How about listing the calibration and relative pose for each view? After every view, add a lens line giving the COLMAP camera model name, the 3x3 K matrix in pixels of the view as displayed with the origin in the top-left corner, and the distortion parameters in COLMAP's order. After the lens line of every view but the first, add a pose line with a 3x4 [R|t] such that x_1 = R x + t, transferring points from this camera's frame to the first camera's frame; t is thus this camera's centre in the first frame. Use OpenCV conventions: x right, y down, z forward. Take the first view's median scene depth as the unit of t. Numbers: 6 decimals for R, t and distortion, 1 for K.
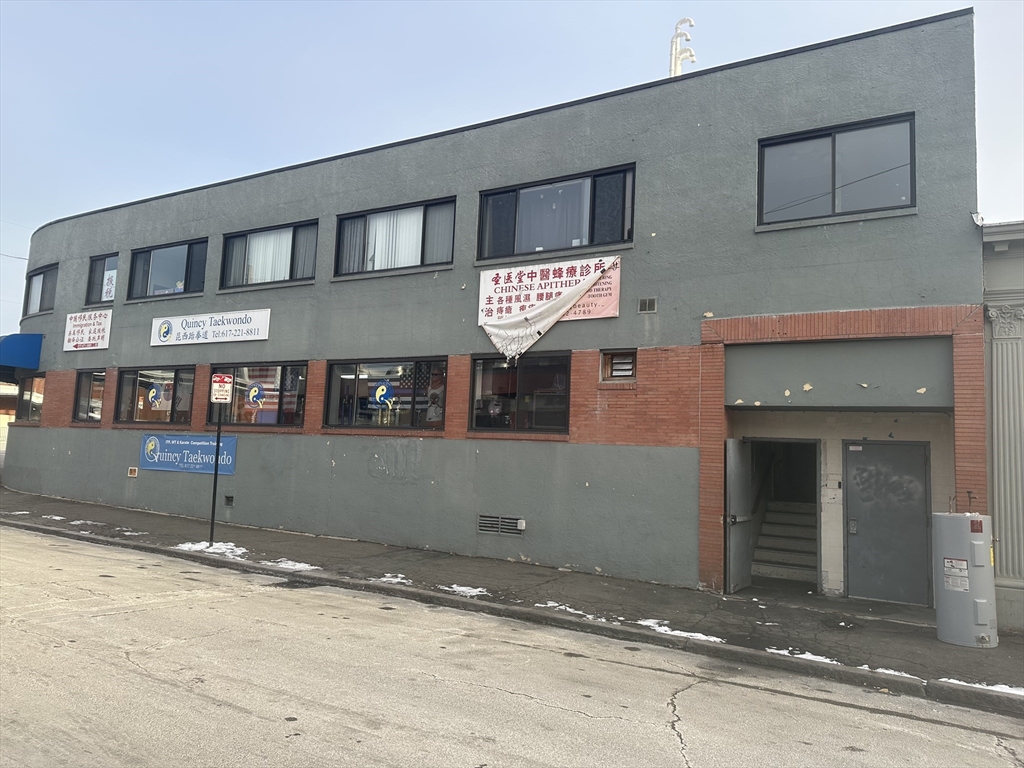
lens RADIAL K [[718.4, 0, 501.6], [0, 718.4, 376.4], [0, 0, 1]] dist [0.052053, -0.060823]
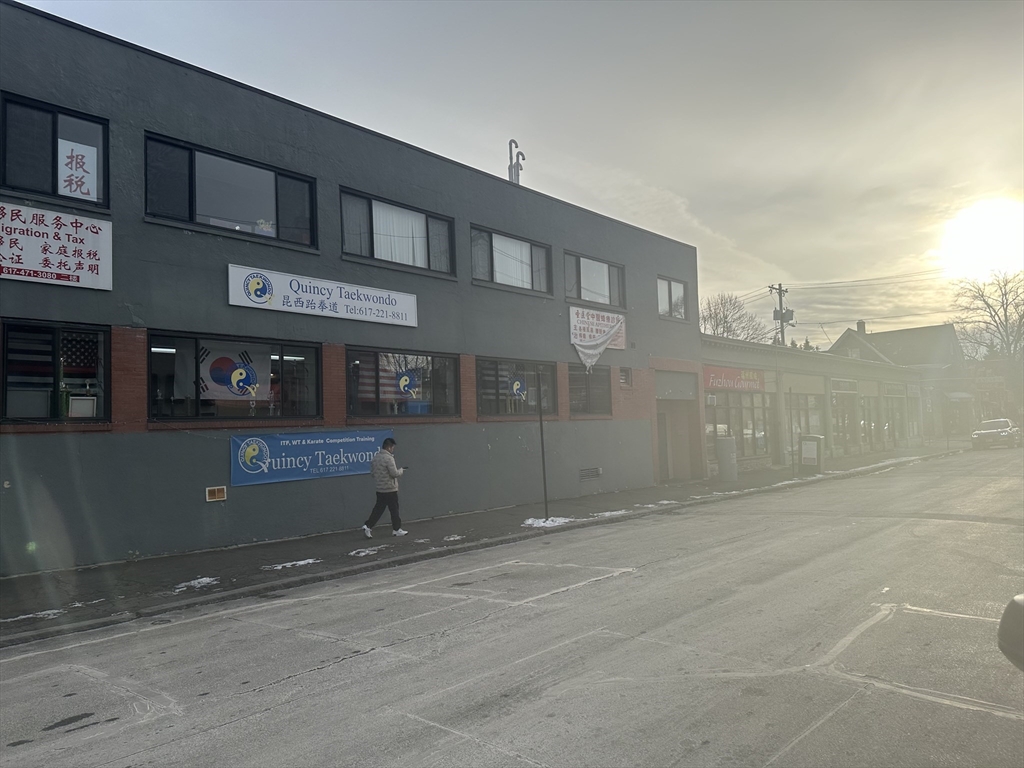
lens RADIAL K [[718.4, 0, 509.1], [0, 718.4, 390.9], [0, 0, 1]] dist [0.052053, -0.060823]
pose [[0.187776, 0.007180, 0.982186, -1.178299], [-0.058022, 0.998308, 0.003795, 0.022067], [-0.980497, -0.057701, 0.187875, 0.659881]]
